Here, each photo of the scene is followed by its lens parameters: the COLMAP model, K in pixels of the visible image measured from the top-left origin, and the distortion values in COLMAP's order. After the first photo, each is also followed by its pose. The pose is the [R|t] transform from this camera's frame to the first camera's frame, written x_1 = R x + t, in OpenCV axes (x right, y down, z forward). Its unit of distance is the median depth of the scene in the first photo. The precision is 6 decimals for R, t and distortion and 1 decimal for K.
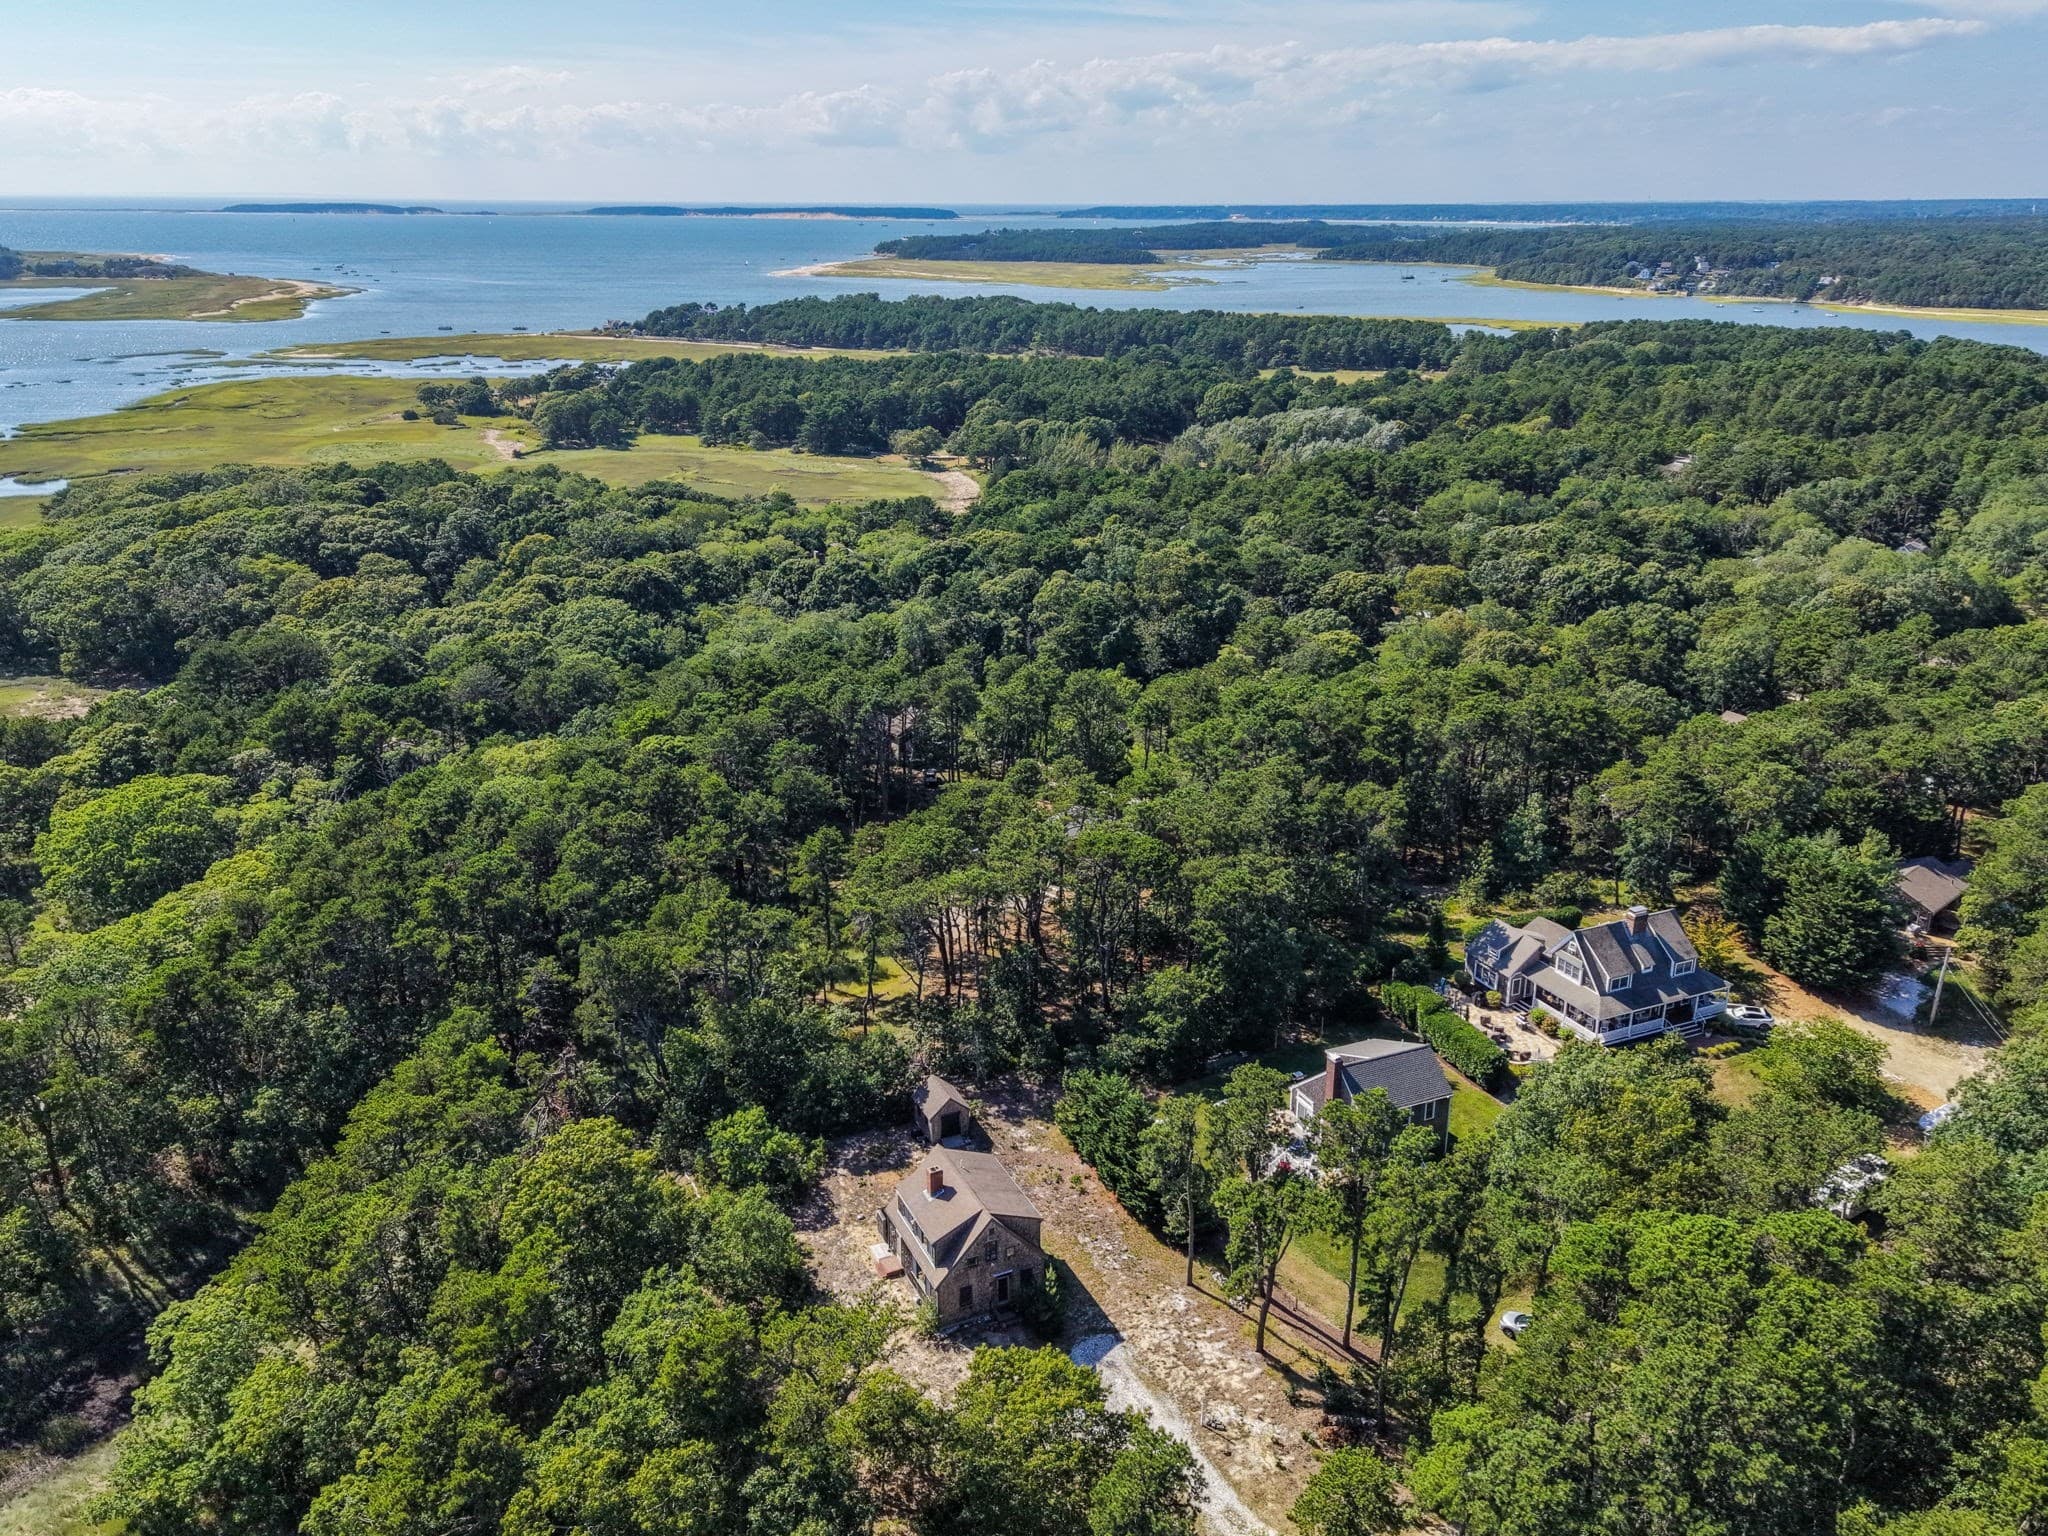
lens RADIAL K [[1631.8, 0, 1026.6], [0, 1631.8, 788.6], [0, 0, 1]] dist [0.072915, -0.067068]
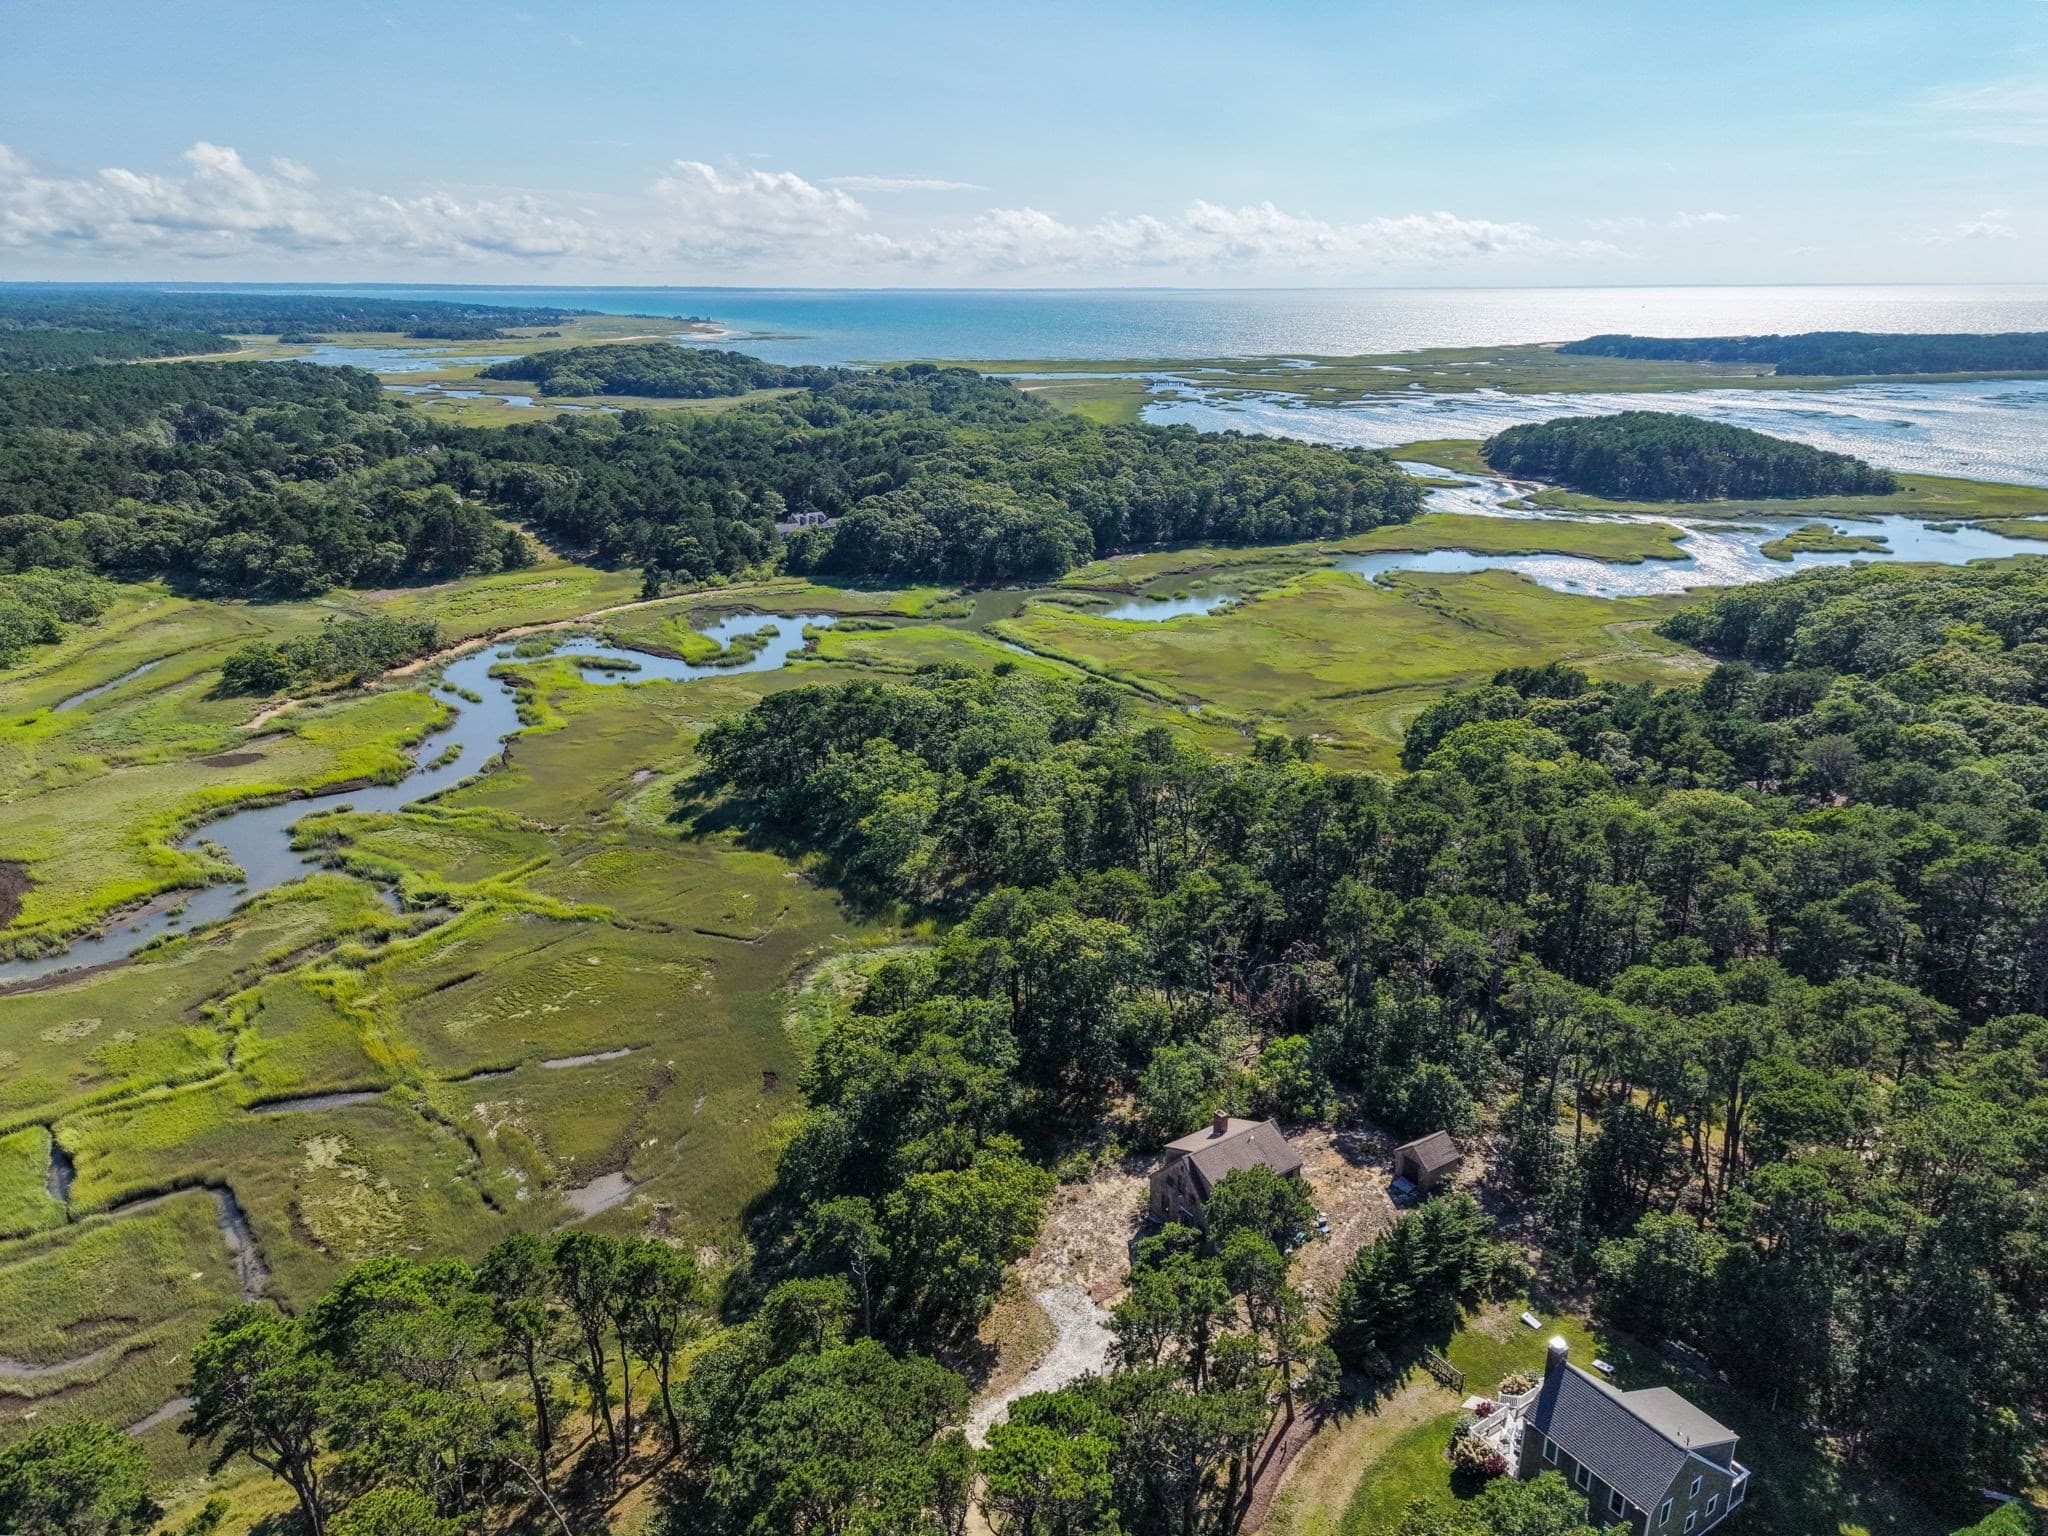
lens RADIAL K [[1361.1, 0, 1008.1], [0, 1361.1, 771.6], [0, 0, 1]] dist [0.065957, -0.050475]
pose [[0.140923, 0.326908, -0.934490, 0.363748], [-0.333722, 0.904352, 0.266039, -0.096828], [0.932078, 0.274369, 0.236541, 0.261489]]
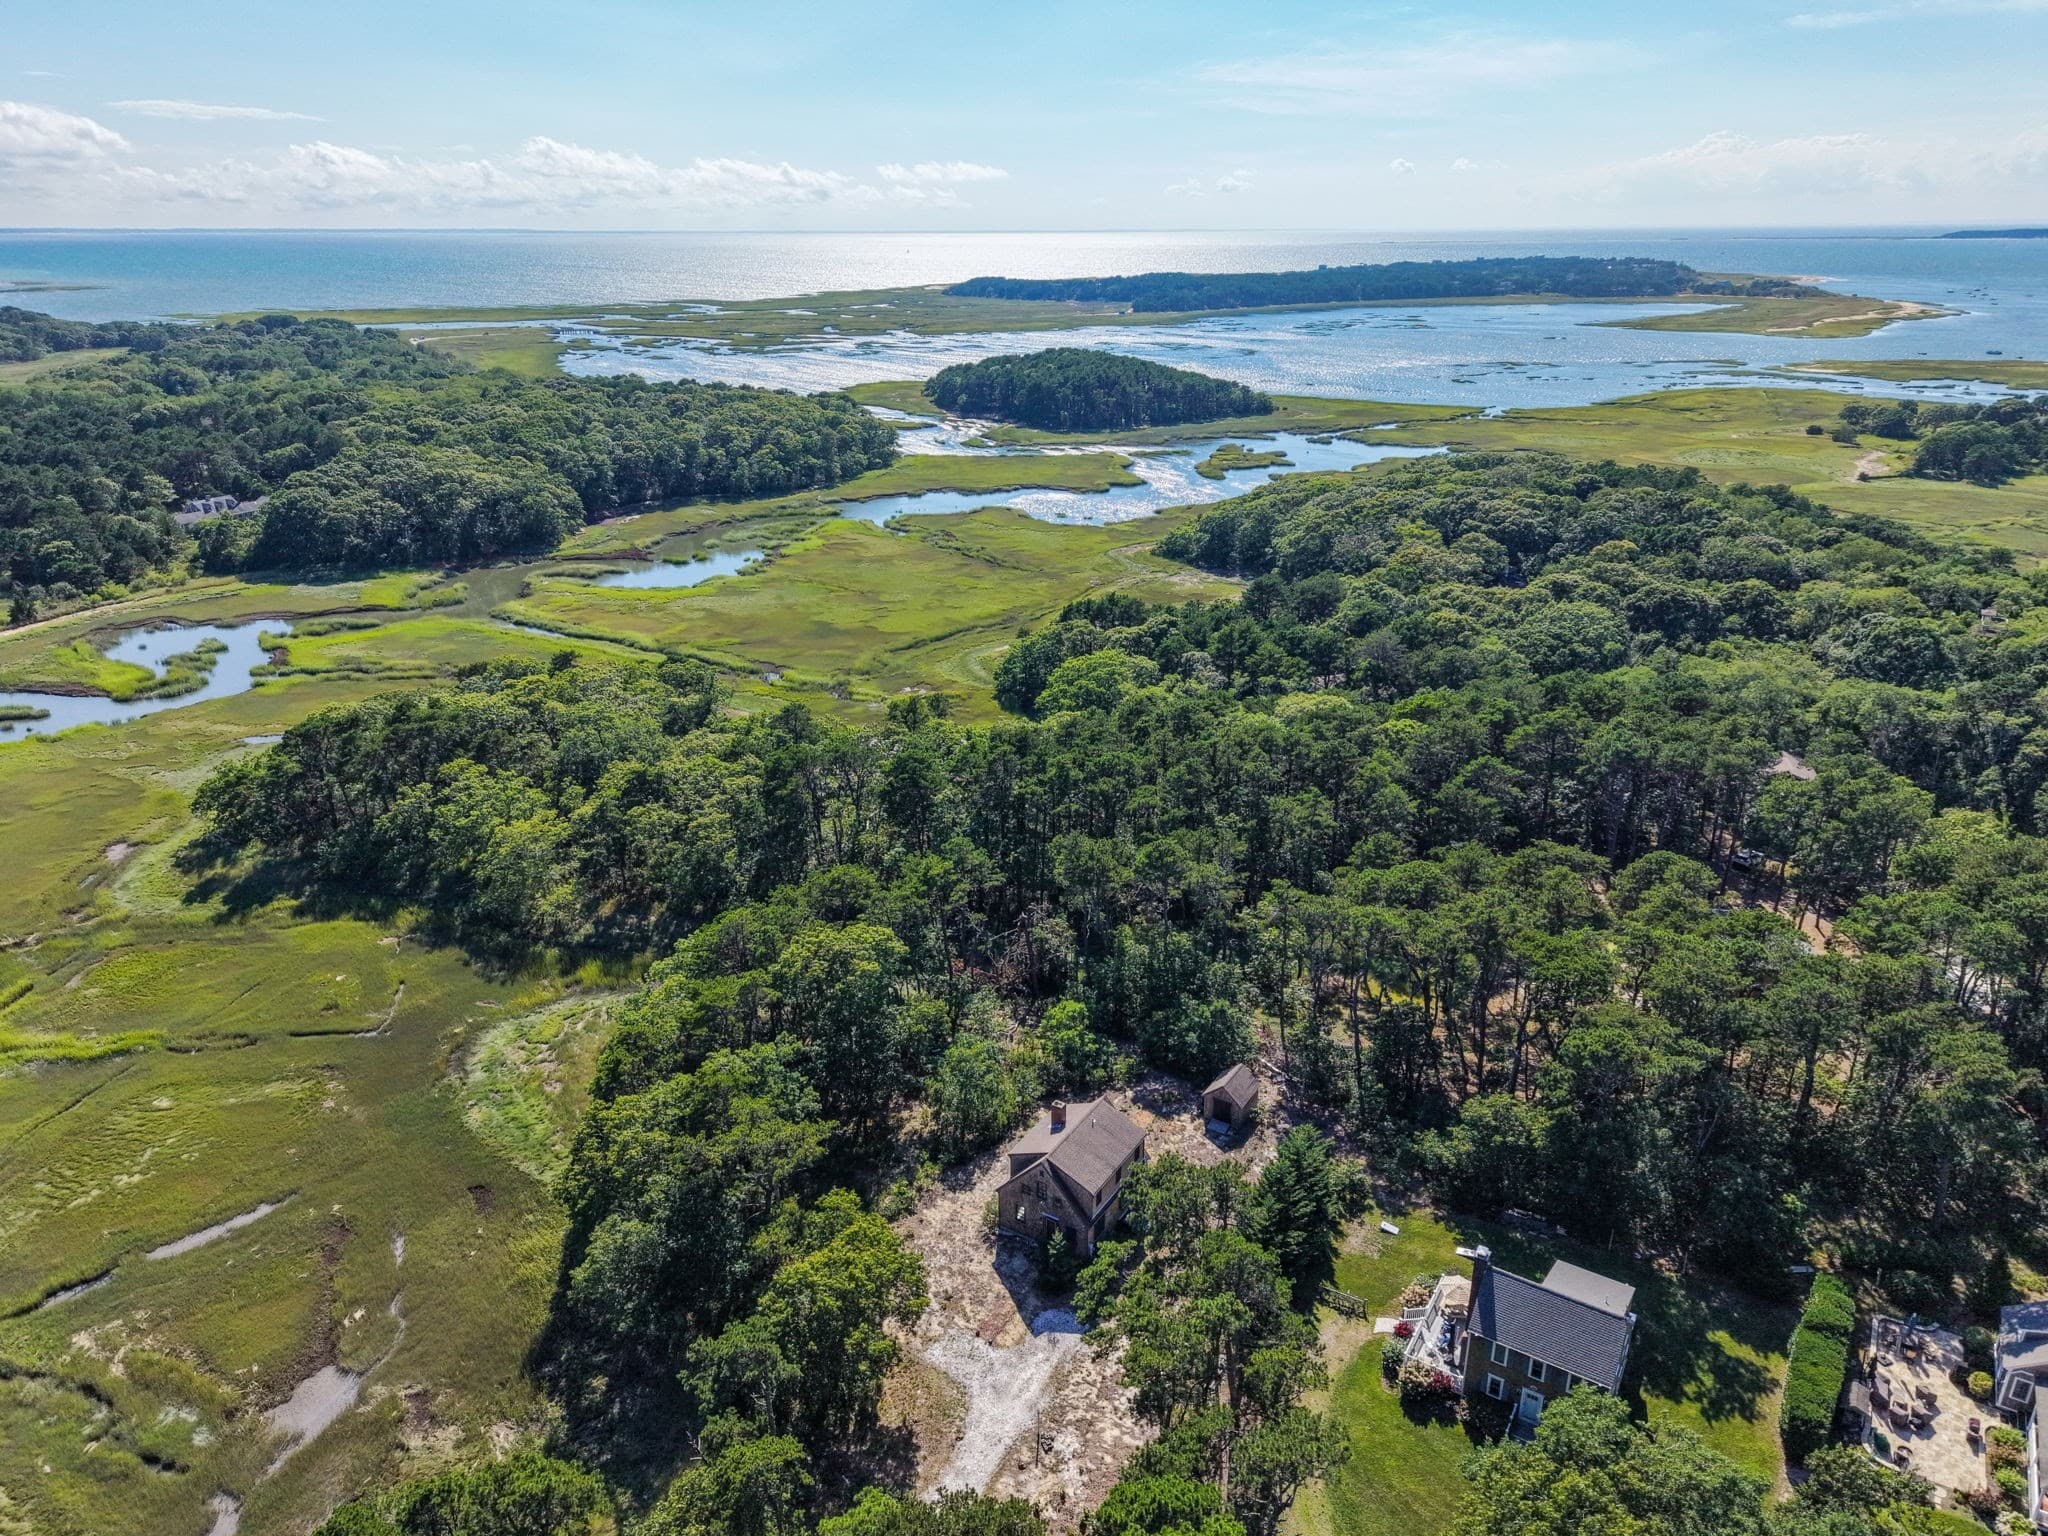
lens RADIAL K [[1361.1, 0, 1009.1], [0, 1361.1, 774.4], [0, 0, 1]] dist [0.065957, -0.050475]
pose [[0.536452, 0.307226, -0.786022, 0.281415], [-0.280281, 0.943375, 0.177441, -0.065899], [0.796028, 0.125119, 0.592186, 0.183049]]
